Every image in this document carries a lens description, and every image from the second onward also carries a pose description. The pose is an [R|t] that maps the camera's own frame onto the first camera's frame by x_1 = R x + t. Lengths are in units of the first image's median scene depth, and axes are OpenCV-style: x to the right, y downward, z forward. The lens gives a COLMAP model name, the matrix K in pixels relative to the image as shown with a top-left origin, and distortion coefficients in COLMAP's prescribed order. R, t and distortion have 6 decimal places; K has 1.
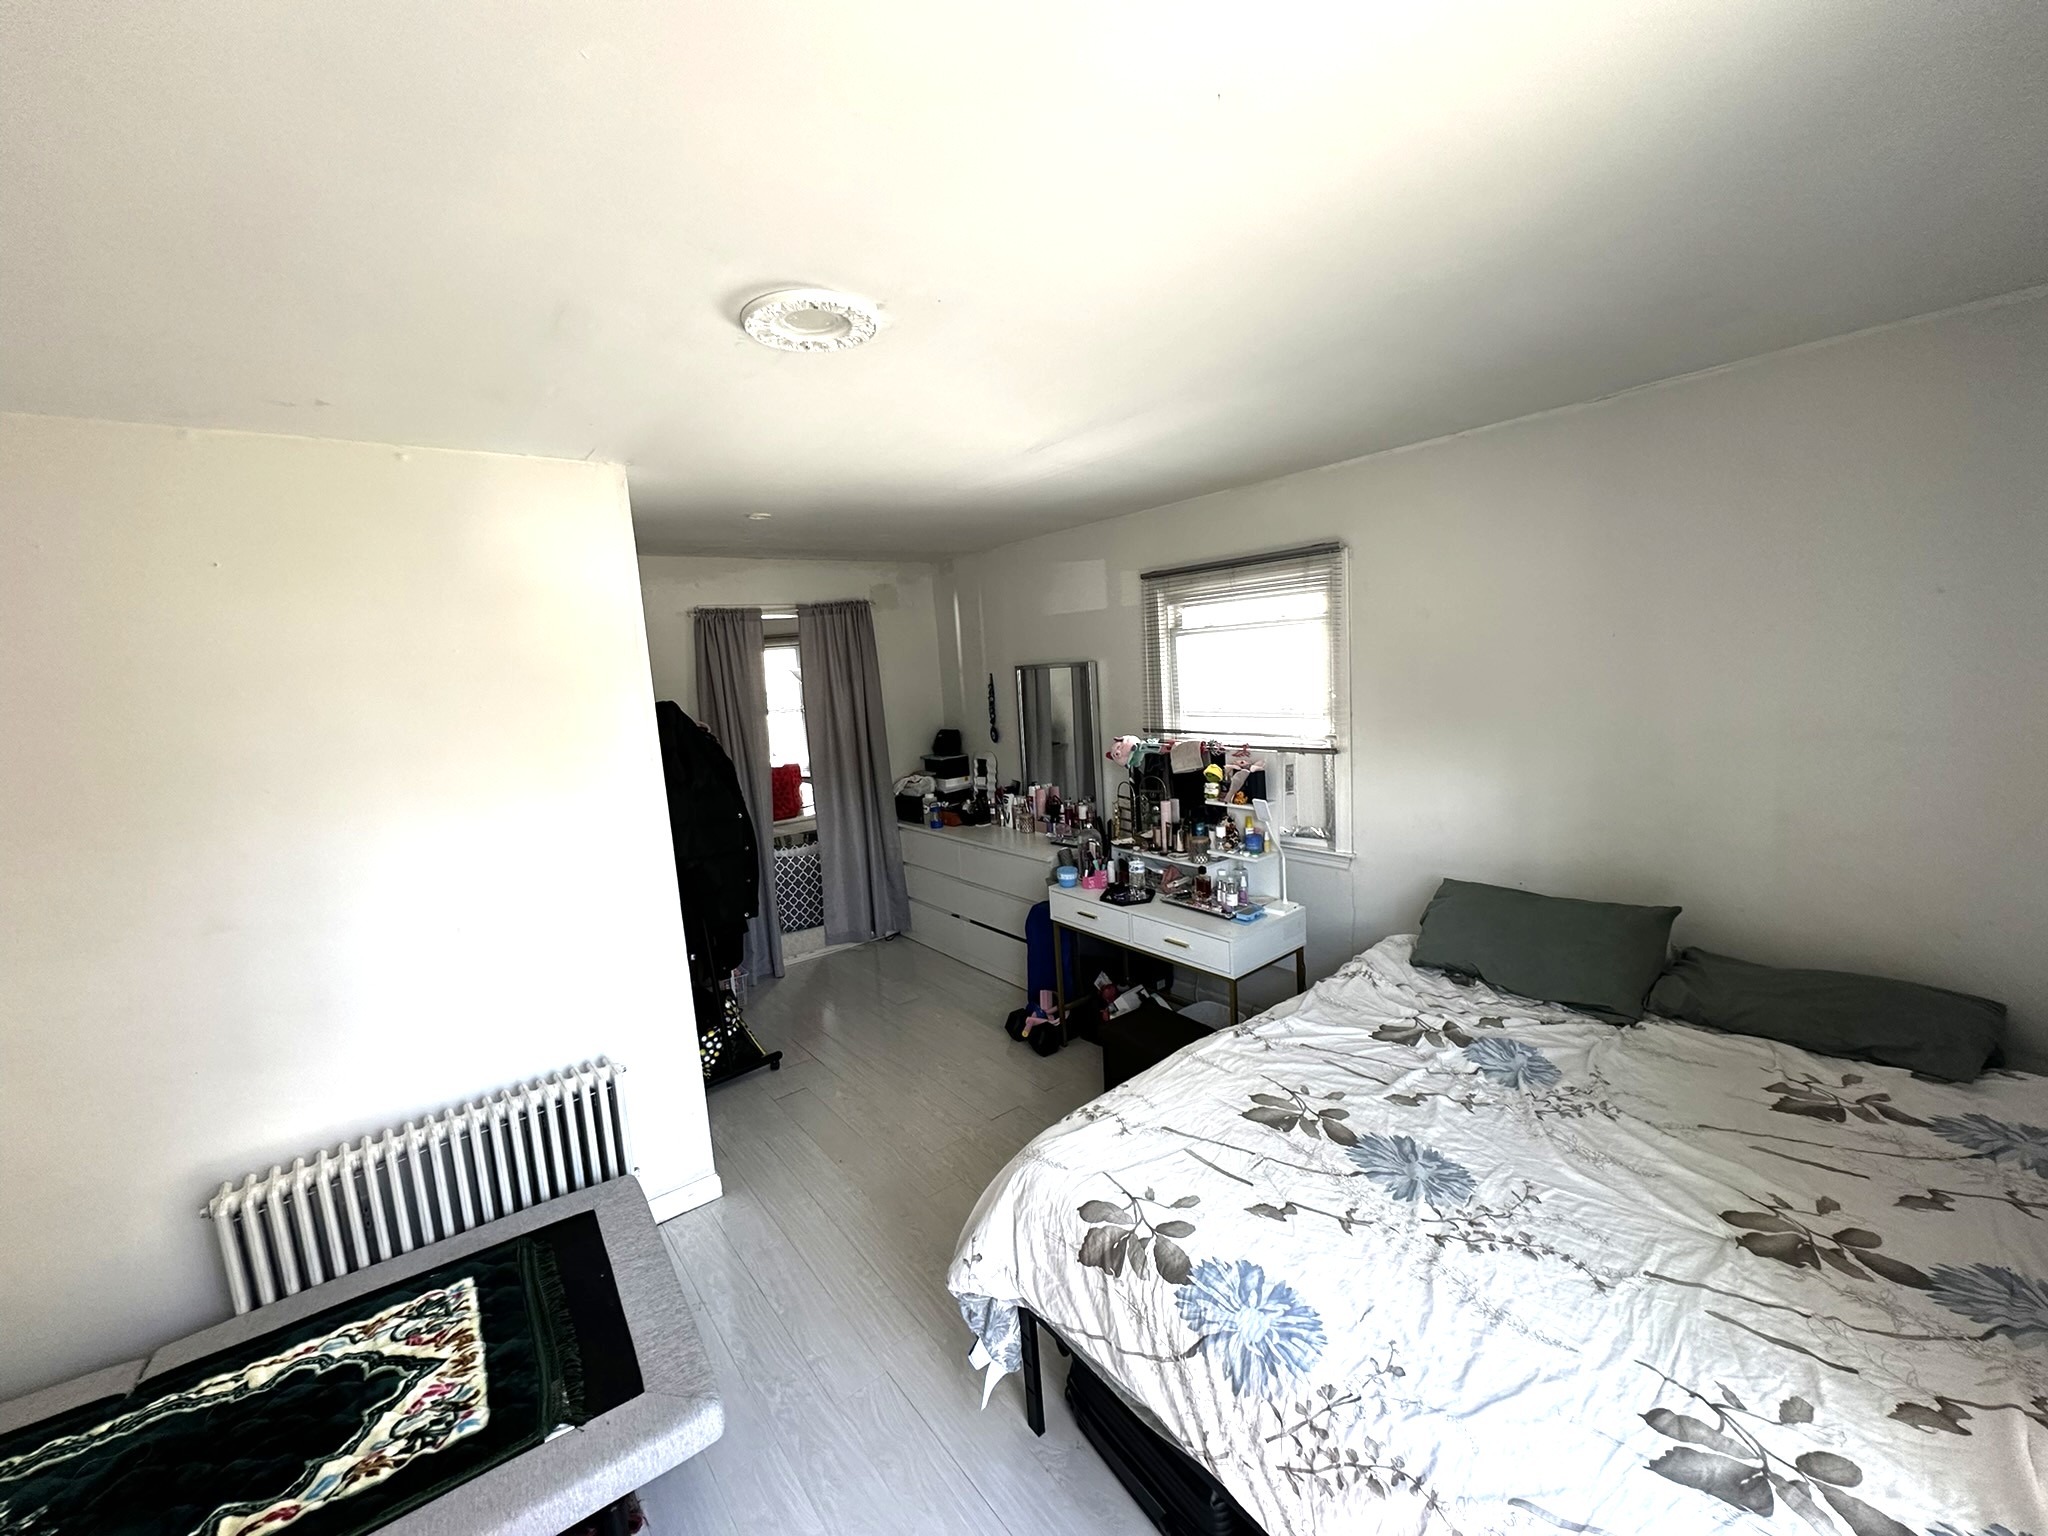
lens RADIAL K [[817.3, 0, 1026.3], [0, 817.3, 767.2], [0, 0, 1]] dist [-0.001193, 0.000246]
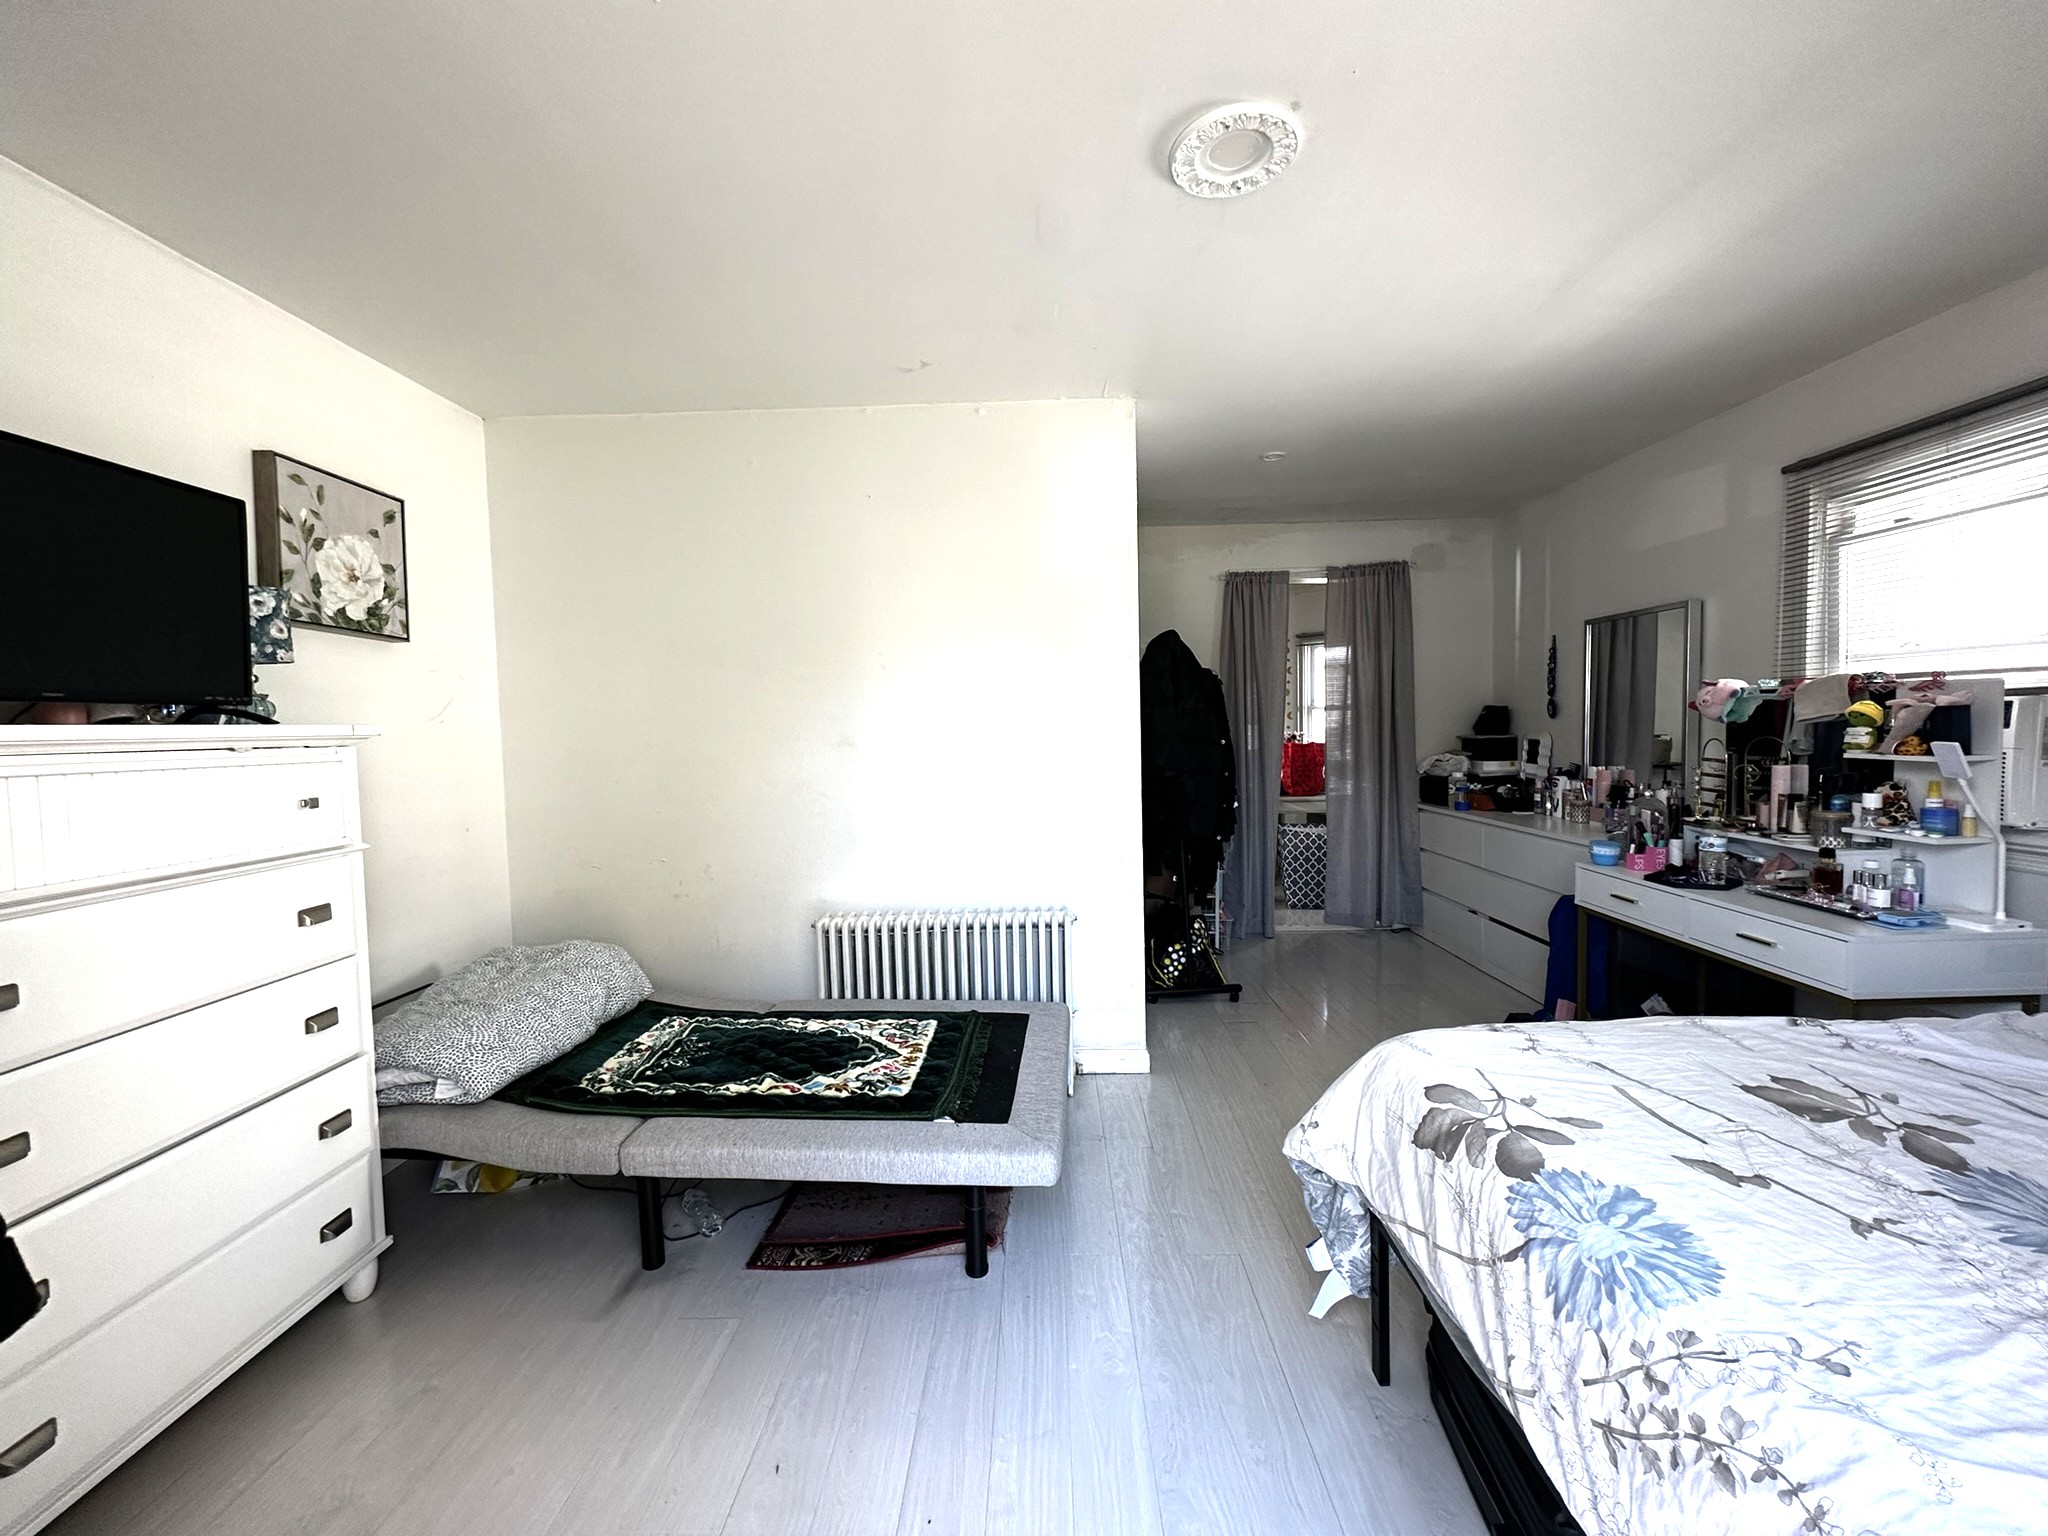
lens RADIAL K [[817.3, 0, 1026.3], [0, 817.3, 767.2], [0, 0, 1]] dist [-0.001193, 0.000246]
pose [[0.769207, 0.080220, -0.633944, 0.203014], [-0.111688, 0.993695, -0.009774, 0.218361], [0.629163, 0.078322, 0.773317, 0.063342]]
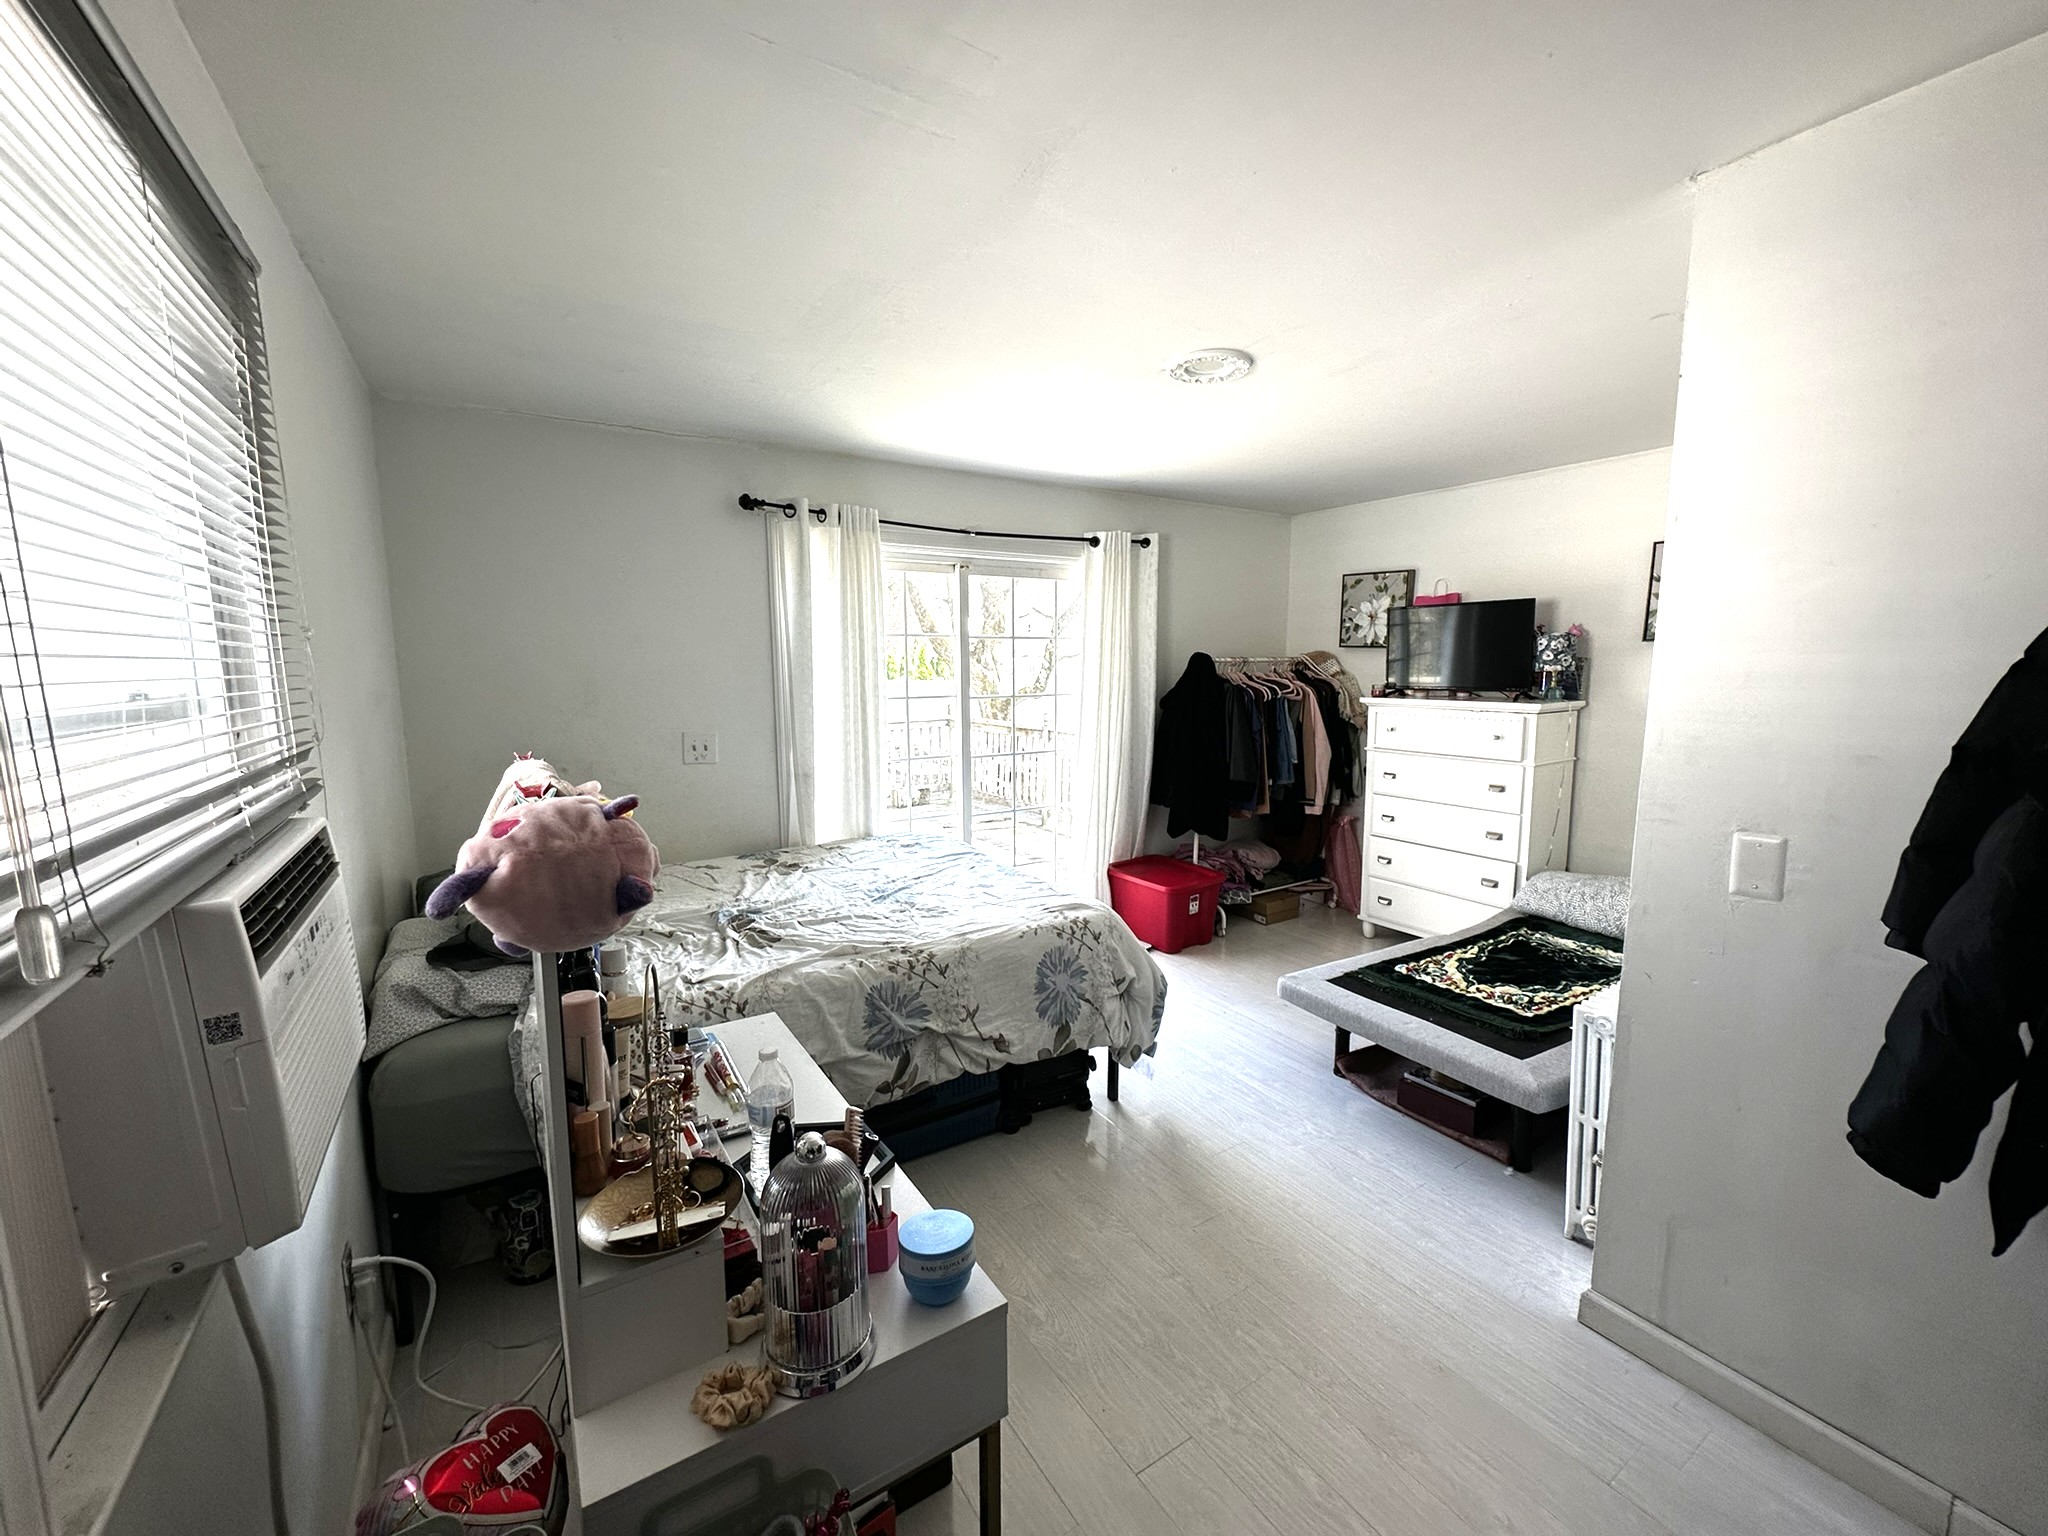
lens RADIAL K [[817.3, 0, 1026.3], [0, 817.3, 767.2], [0, 0, 1]] dist [-0.001193, 0.000246]
pose [[-0.992607, 0.055264, 0.108060, -0.021046], [0.081351, 0.963663, 0.254432, -0.173946], [-0.090072, 0.261342, -0.961035, 2.193346]]
